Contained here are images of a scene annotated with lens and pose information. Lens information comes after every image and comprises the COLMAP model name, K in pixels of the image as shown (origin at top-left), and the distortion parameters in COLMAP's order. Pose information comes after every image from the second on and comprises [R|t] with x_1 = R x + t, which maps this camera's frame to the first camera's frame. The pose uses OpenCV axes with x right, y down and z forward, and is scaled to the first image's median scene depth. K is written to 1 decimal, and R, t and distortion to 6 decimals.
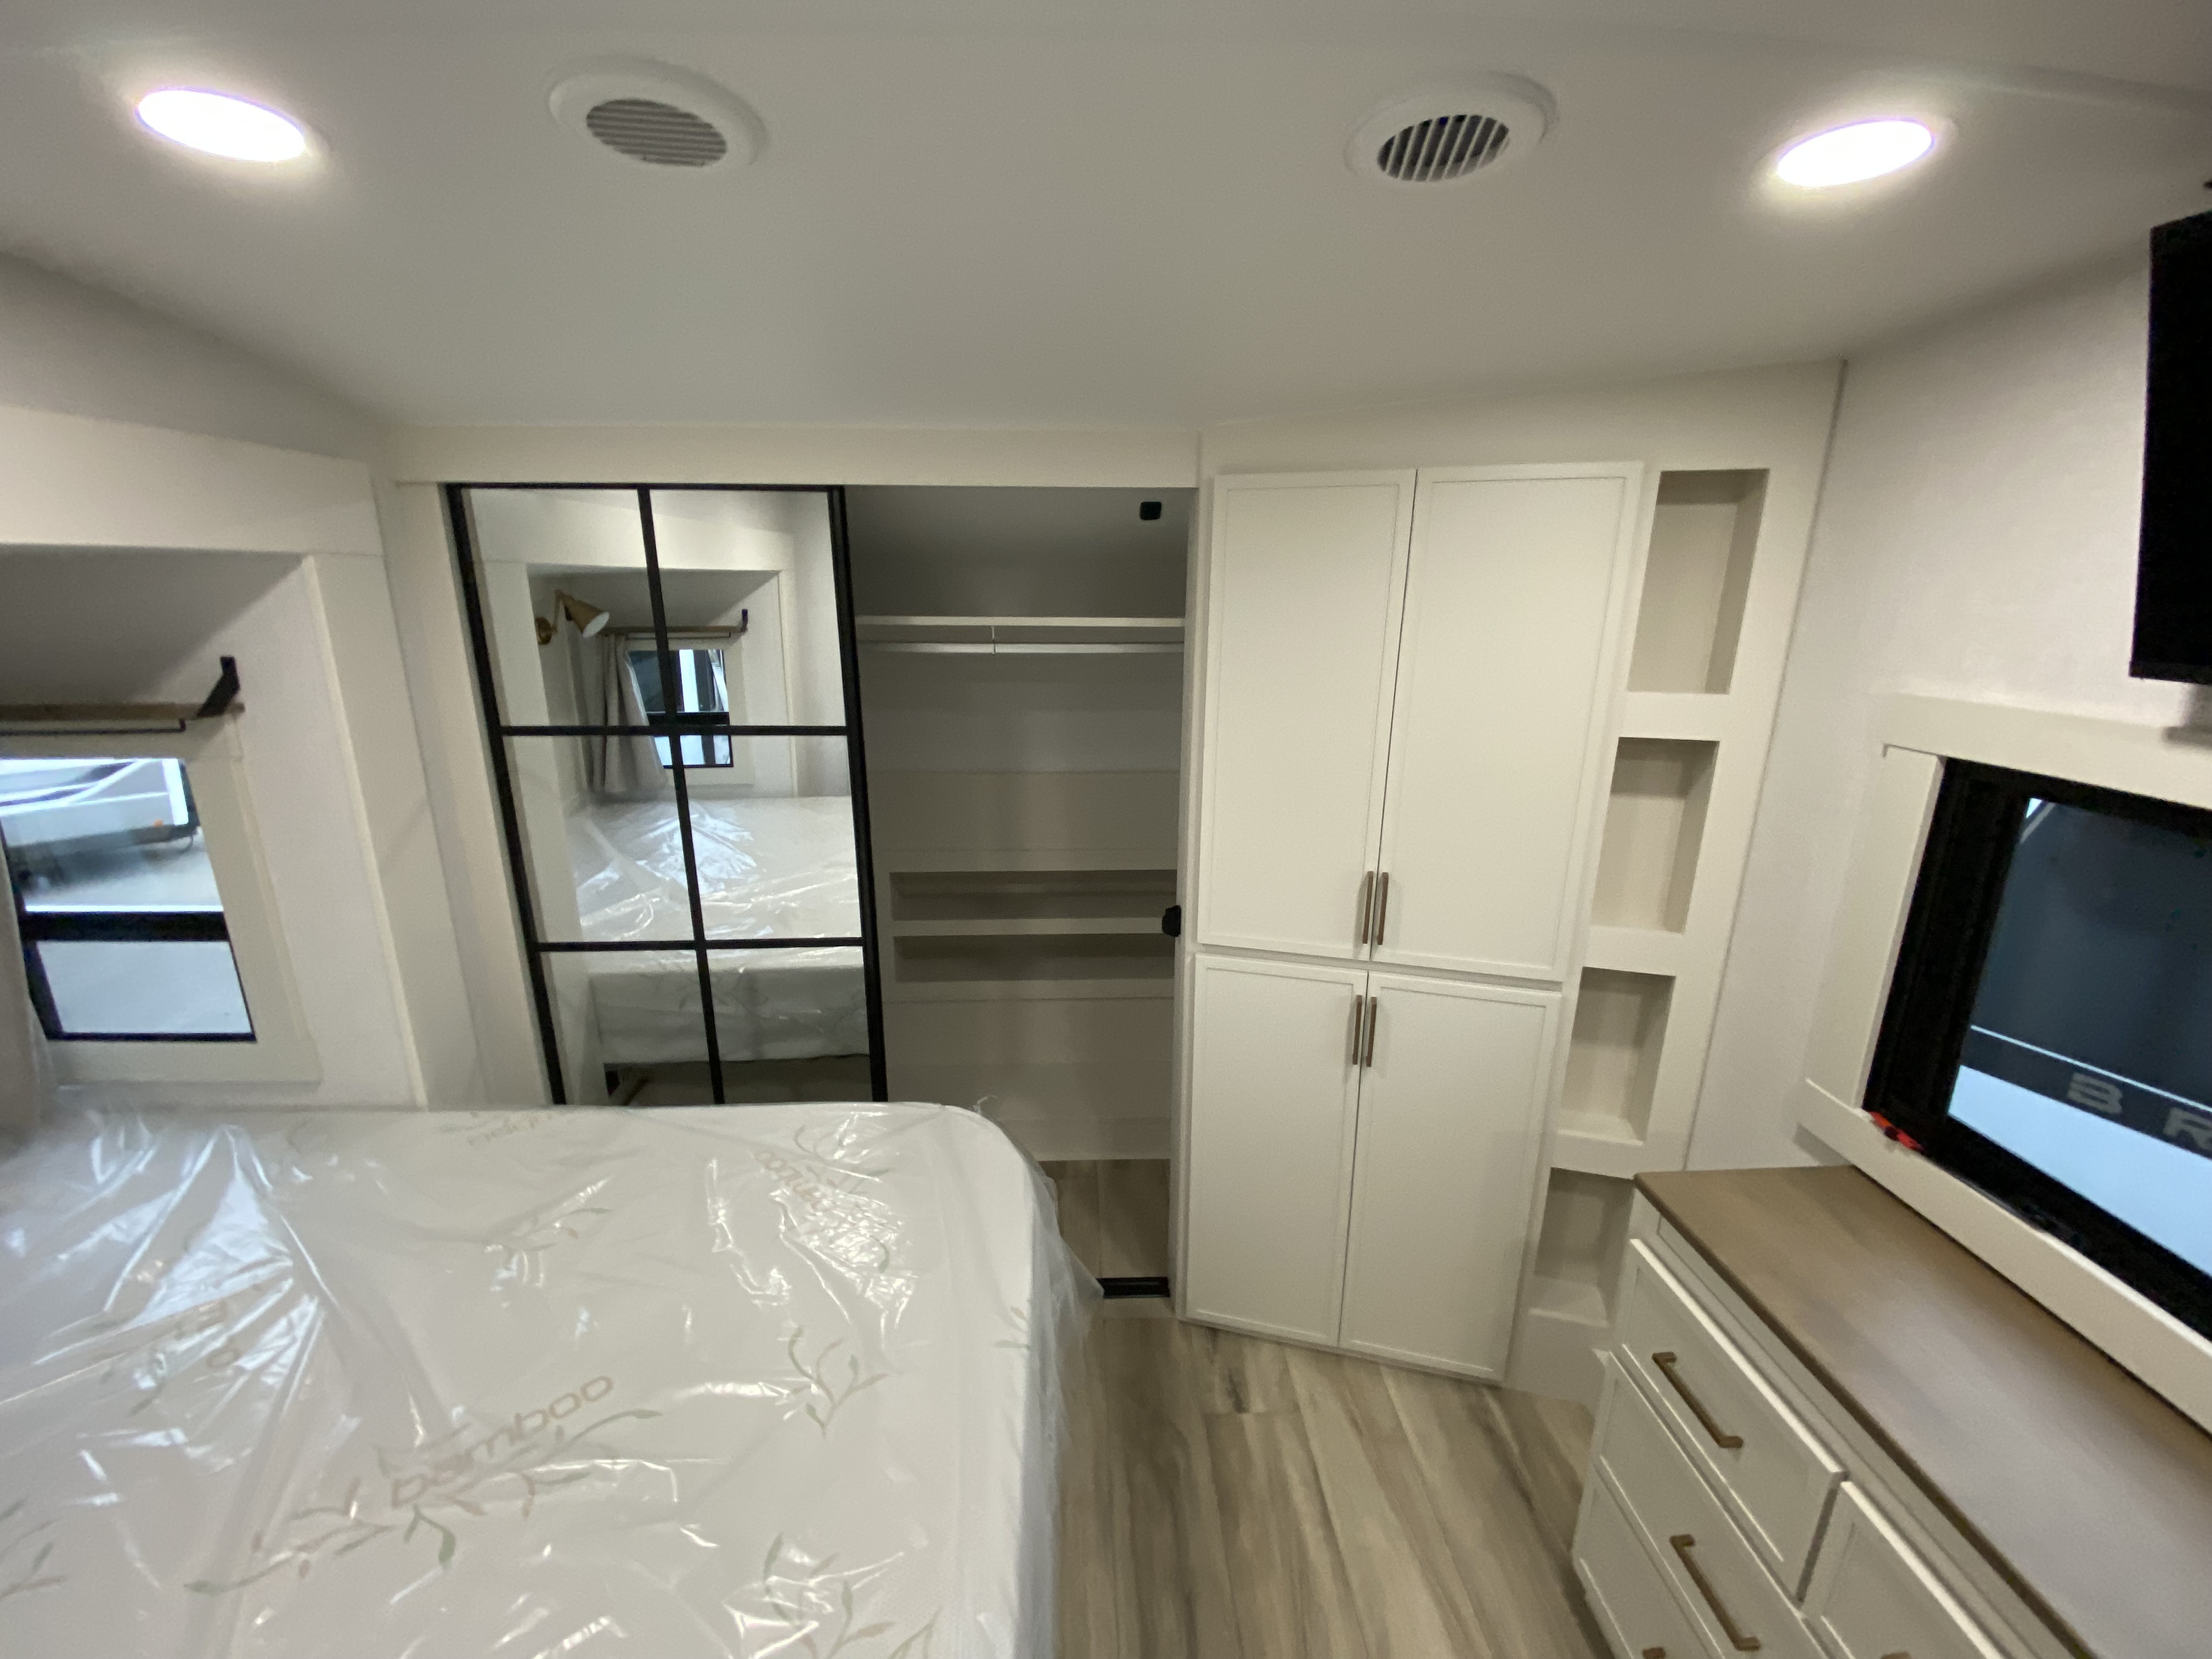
lens RADIAL K [[891.3, 0, 1090.3], [0, 891.3, 822.6], [0, 0, 1]] dist [0.009403, -0.014332]
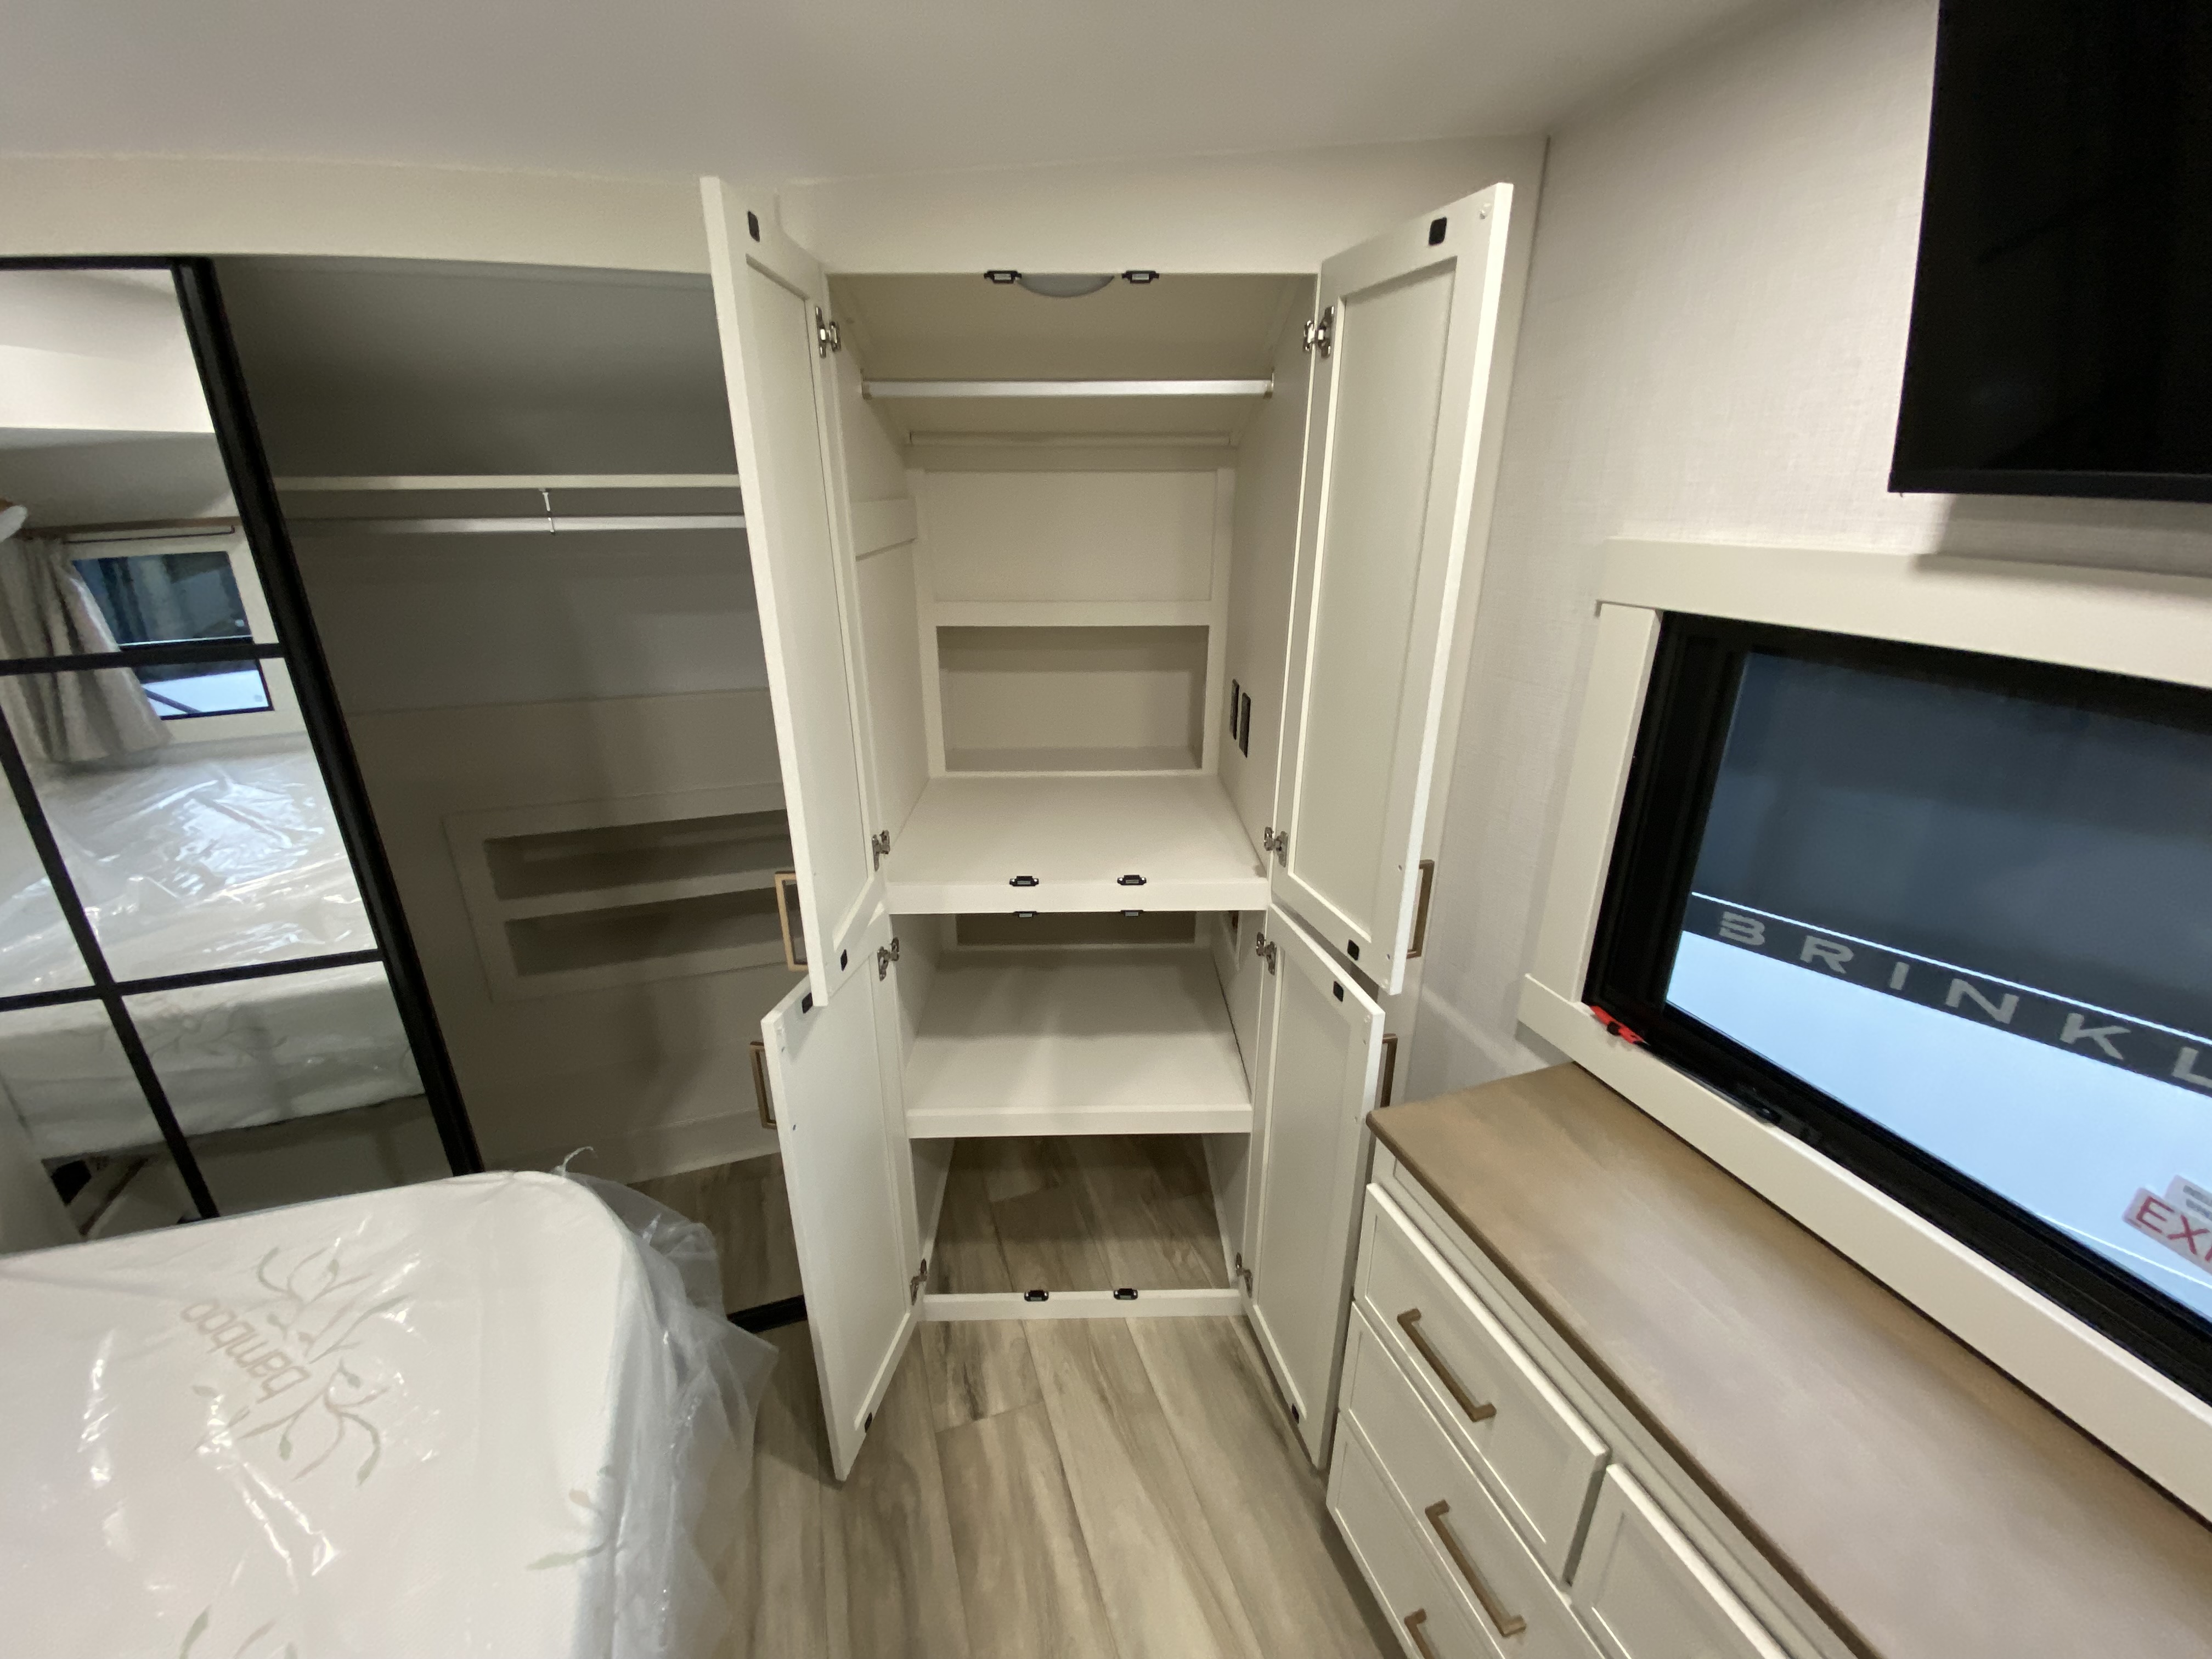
lens RADIAL K [[891.3, 0, 1098.3], [0, 891.3, 818.4], [0, 0, 1]] dist [0.009403, -0.014332]
pose [[0.957908, -0.102004, 0.268341, 0.122351], [0.075471, 0.991344, 0.107428, -0.004779], [-0.276976, -0.082654, 0.957315, 0.209469]]
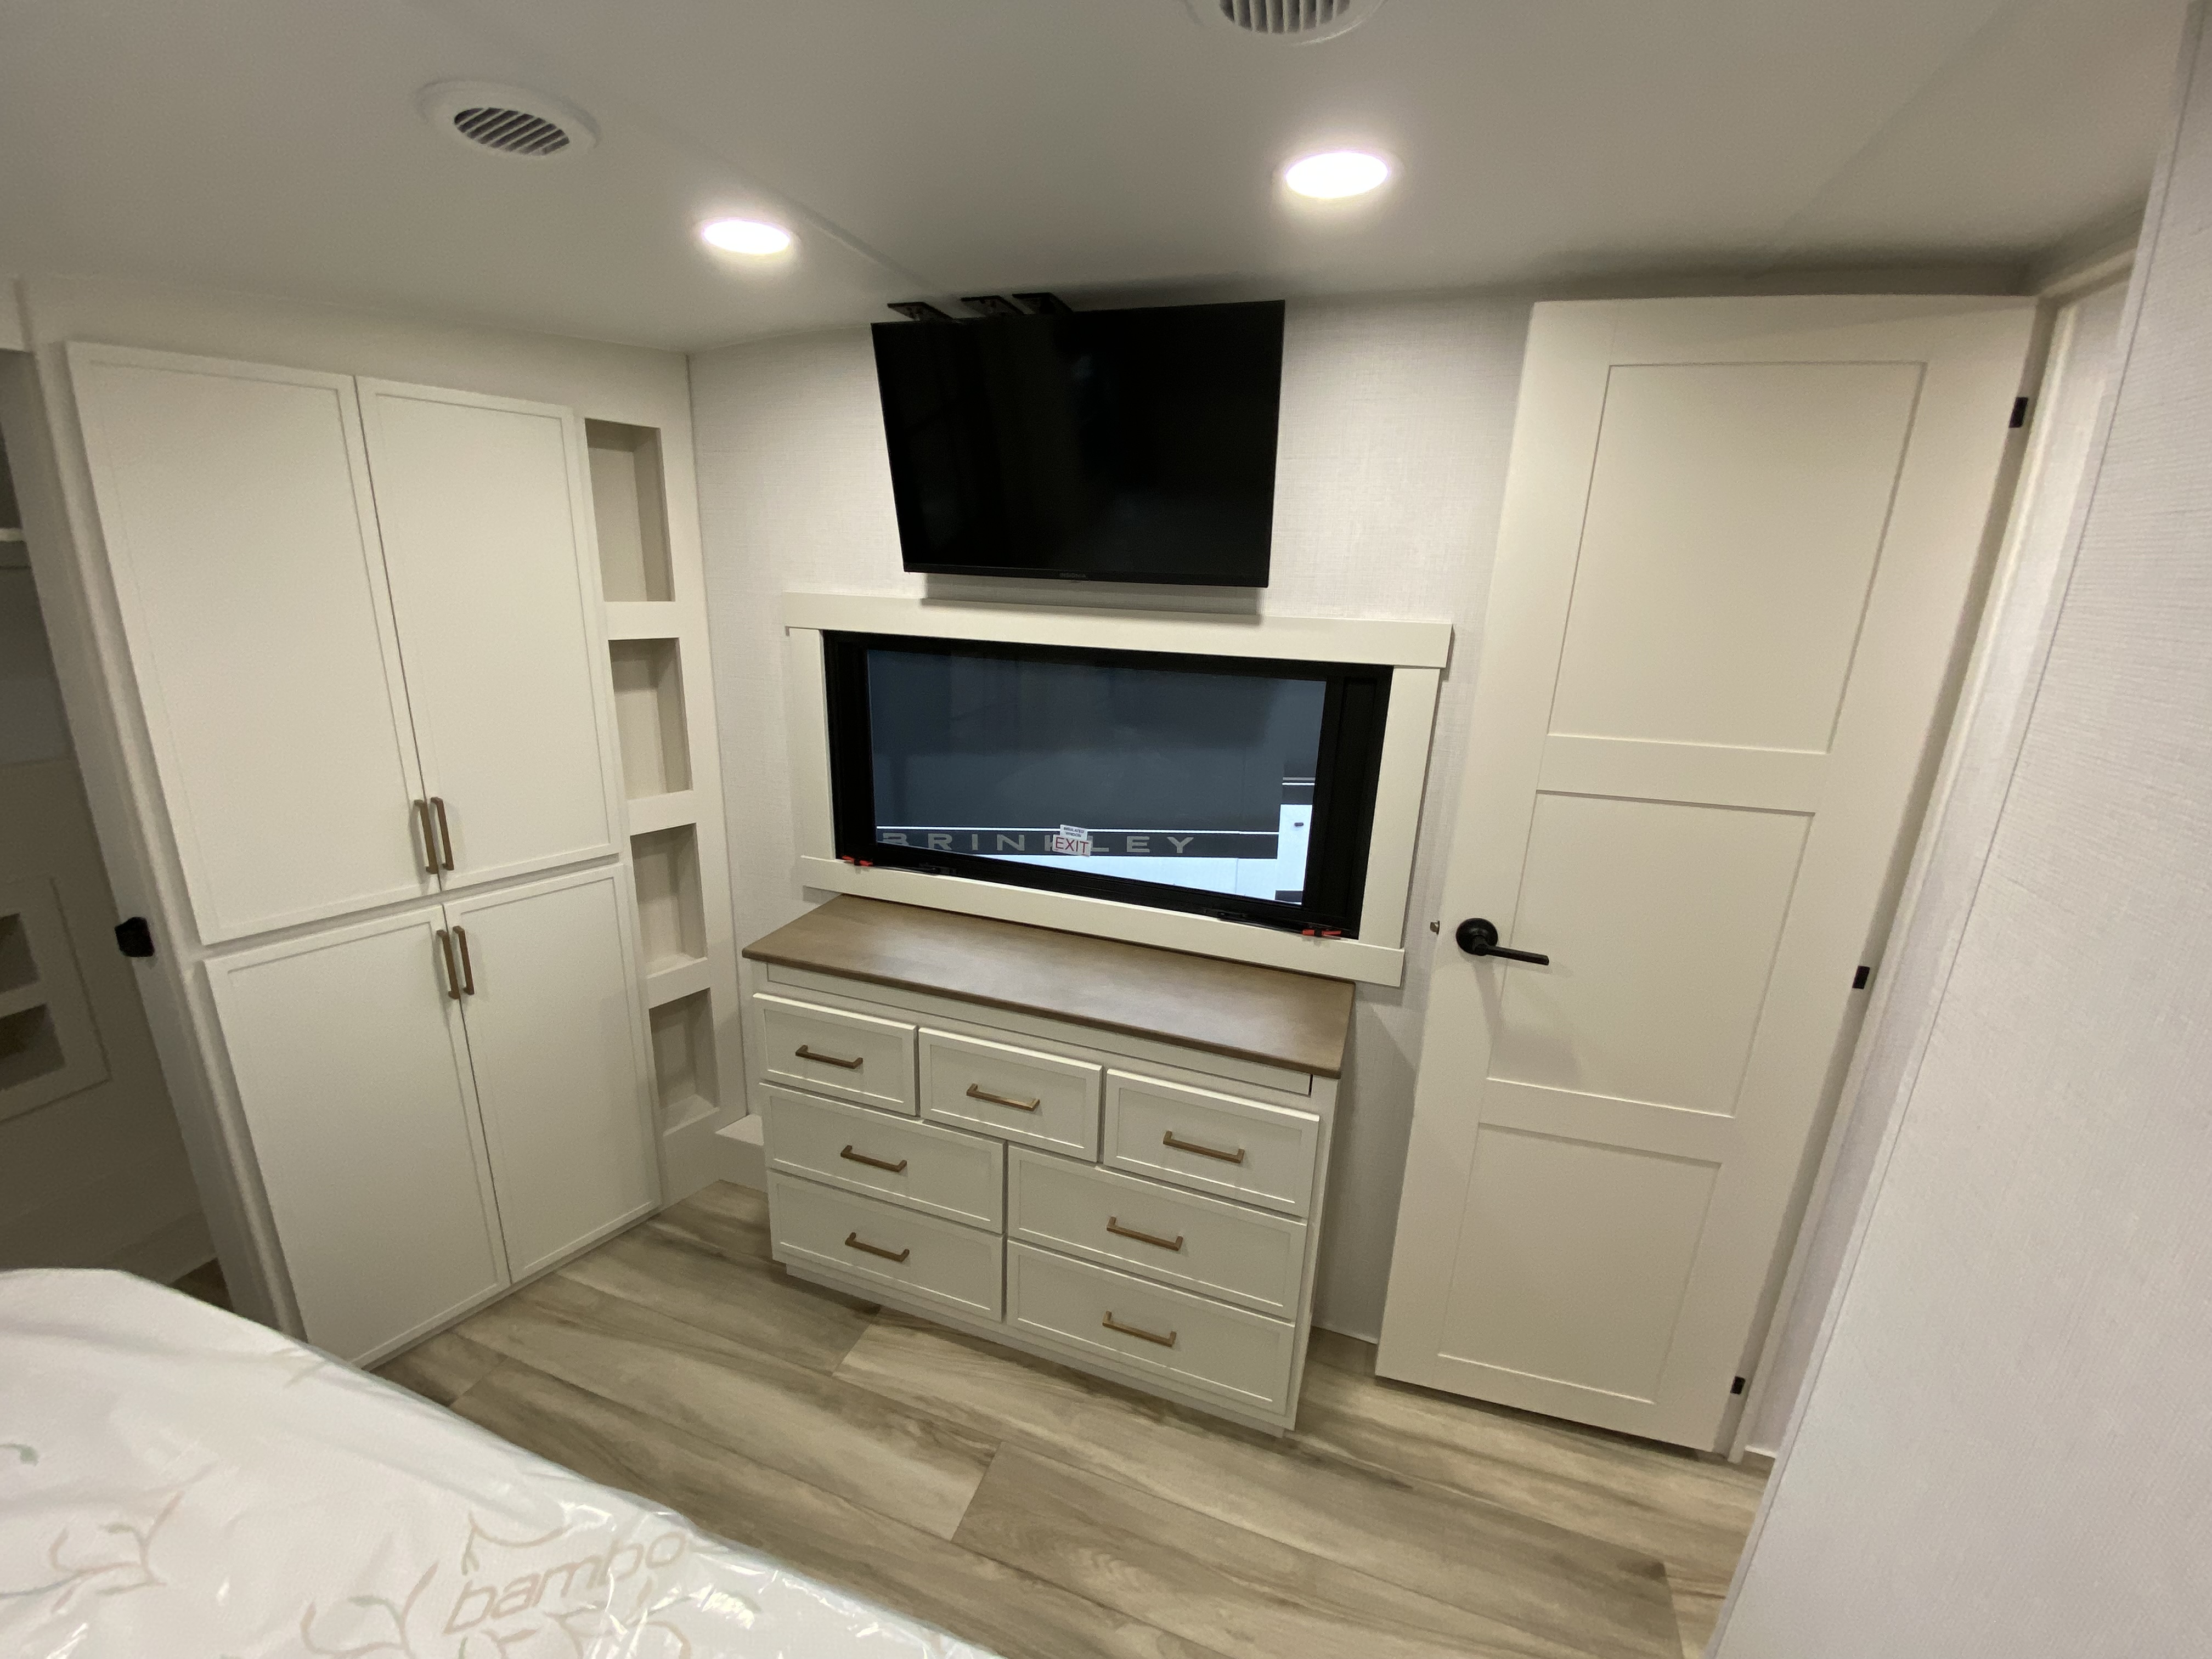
lens RADIAL K [[891.3, 0, 1117.5], [0, 891.3, 827.0], [0, 0, 1]] dist [0.009403, -0.014332]
pose [[0.340338, -0.252809, 0.905681, -0.315344], [0.197513, 0.960912, 0.194005, 0.046007], [-0.919325, 0.112856, 0.376967, -0.059807]]
